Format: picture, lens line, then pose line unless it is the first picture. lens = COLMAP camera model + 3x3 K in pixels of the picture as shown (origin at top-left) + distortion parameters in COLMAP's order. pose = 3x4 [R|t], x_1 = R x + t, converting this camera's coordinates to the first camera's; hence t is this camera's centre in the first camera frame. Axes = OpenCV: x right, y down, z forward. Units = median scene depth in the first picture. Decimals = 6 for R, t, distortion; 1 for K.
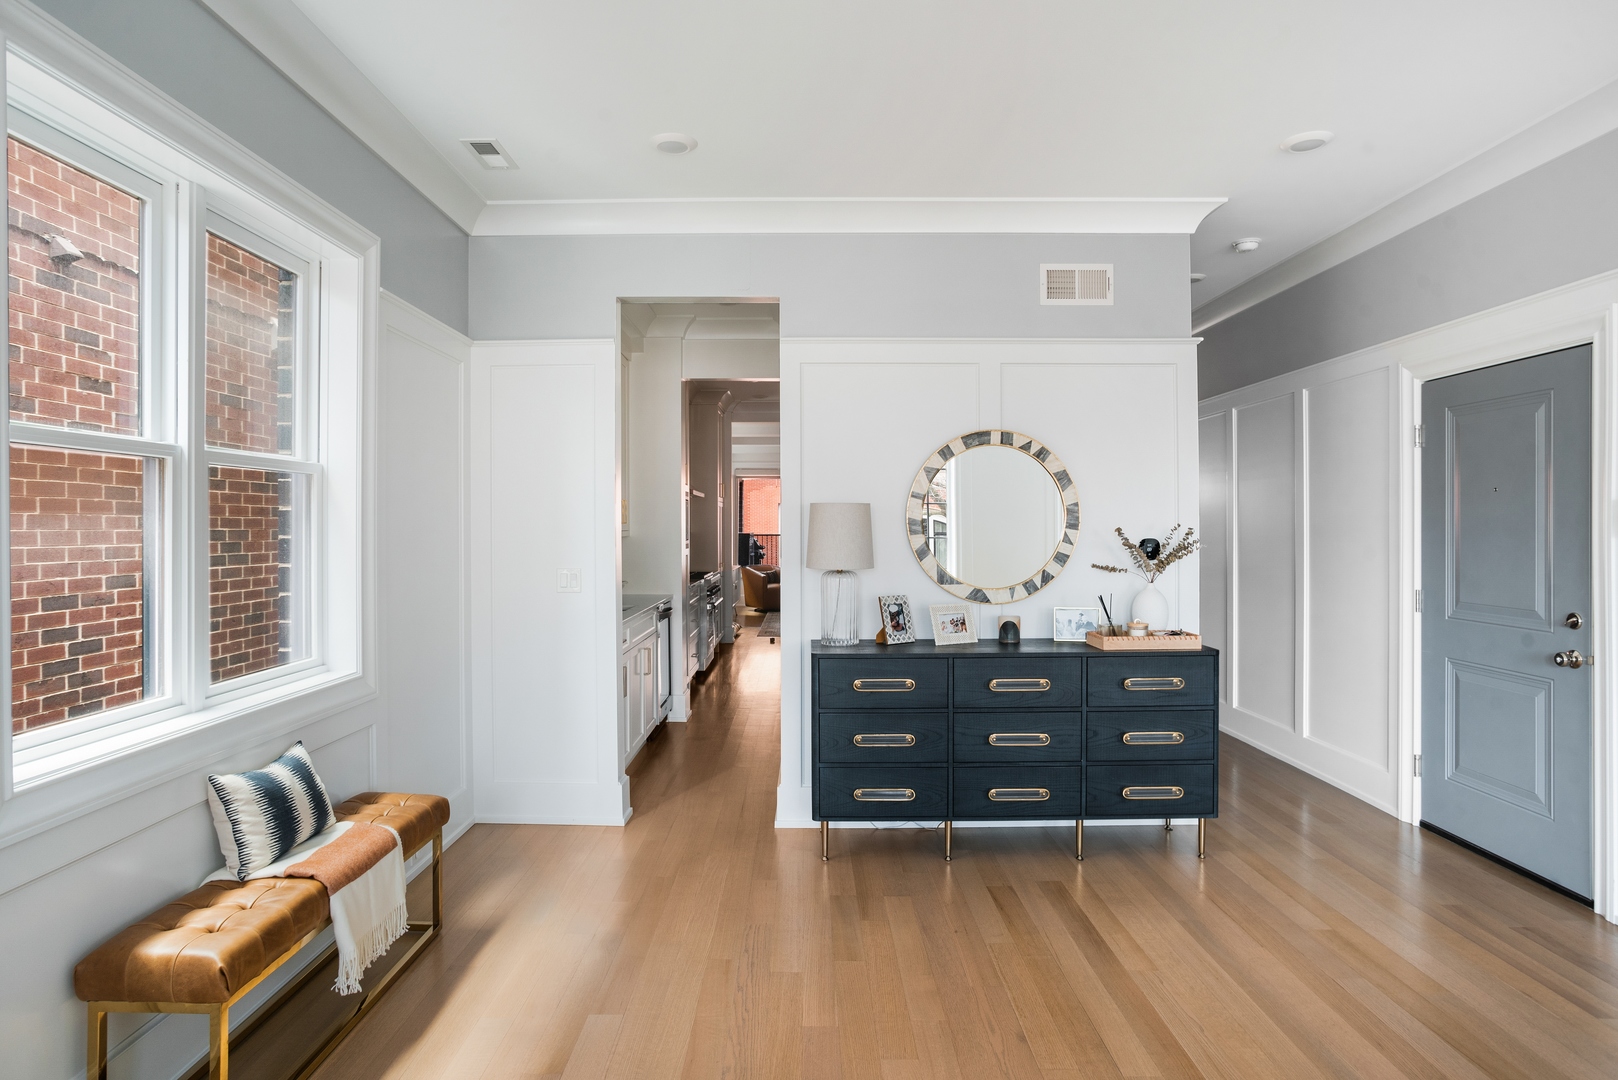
lens RADIAL K [[940.8, 0, 814.3], [0, 940.8, 518.6], [0, 0, 1]] dist [-0.018873, 0.000900]
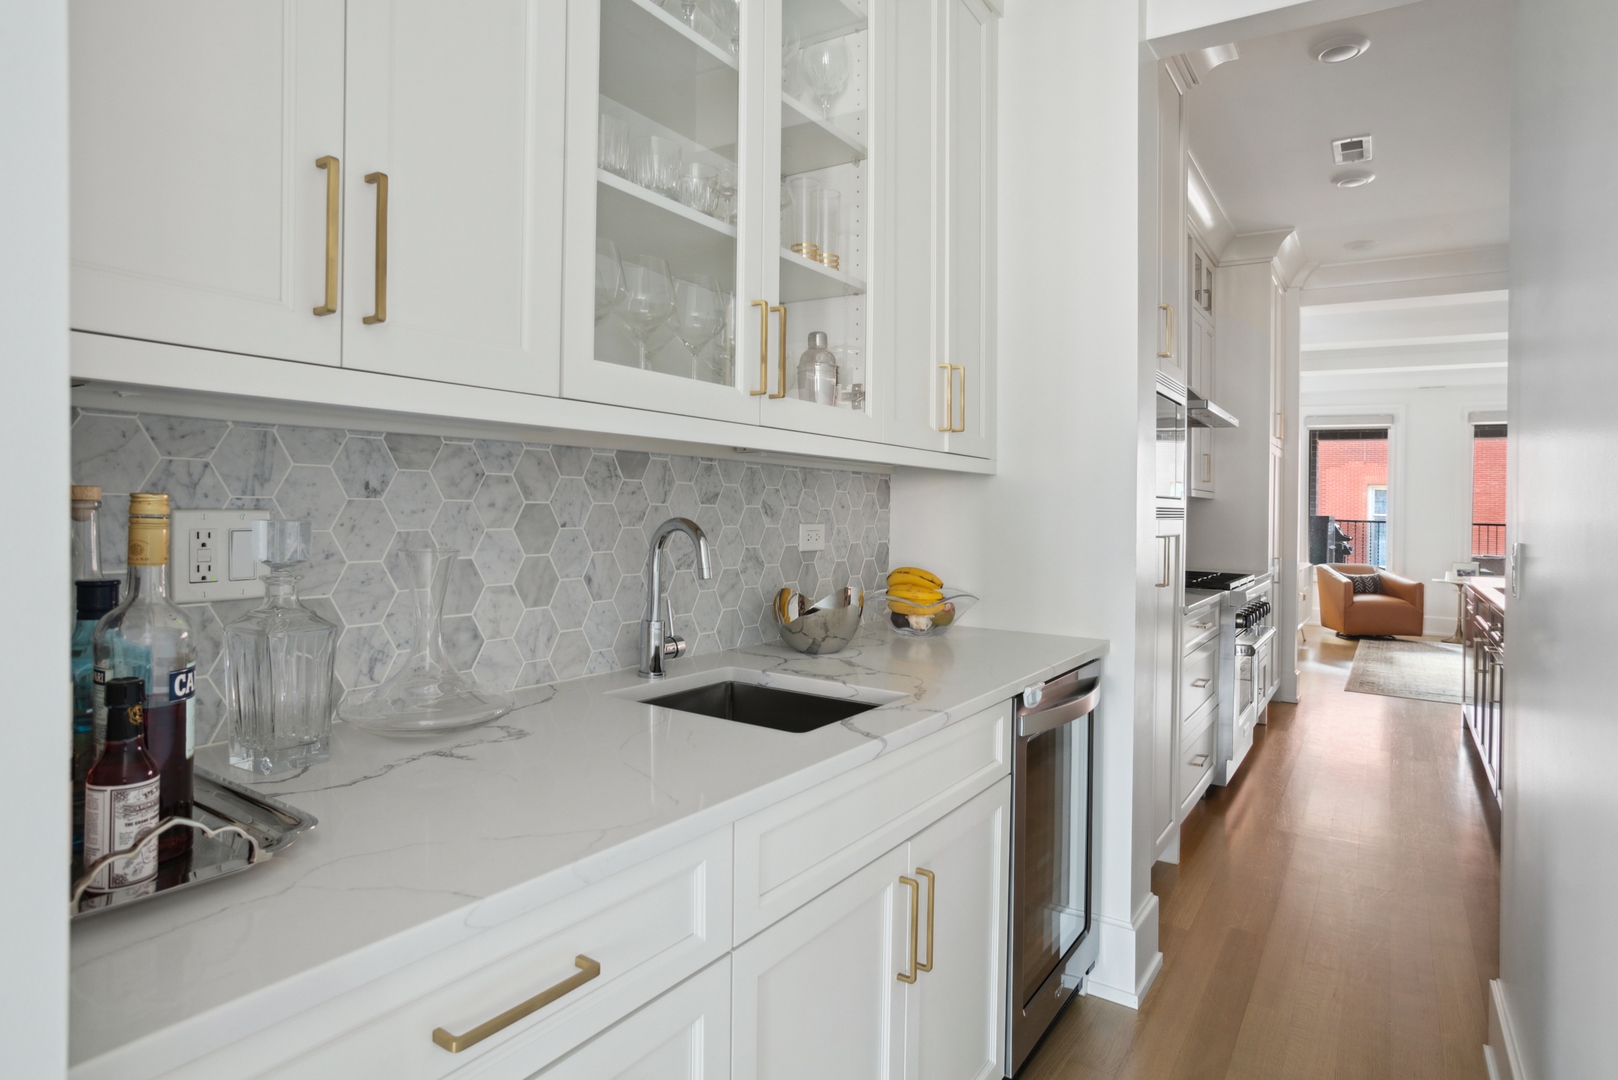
lens RADIAL K [[940.8, 0, 814.3], [0, 940.8, 518.6], [0, 0, 1]] dist [-0.018873, 0.000900]
pose [[0.844700, 0.015783, -0.535007, -0.087379], [-0.010895, 0.999865, 0.012295, 0.052186], [0.535129, -0.004556, 0.844758, 1.004419]]
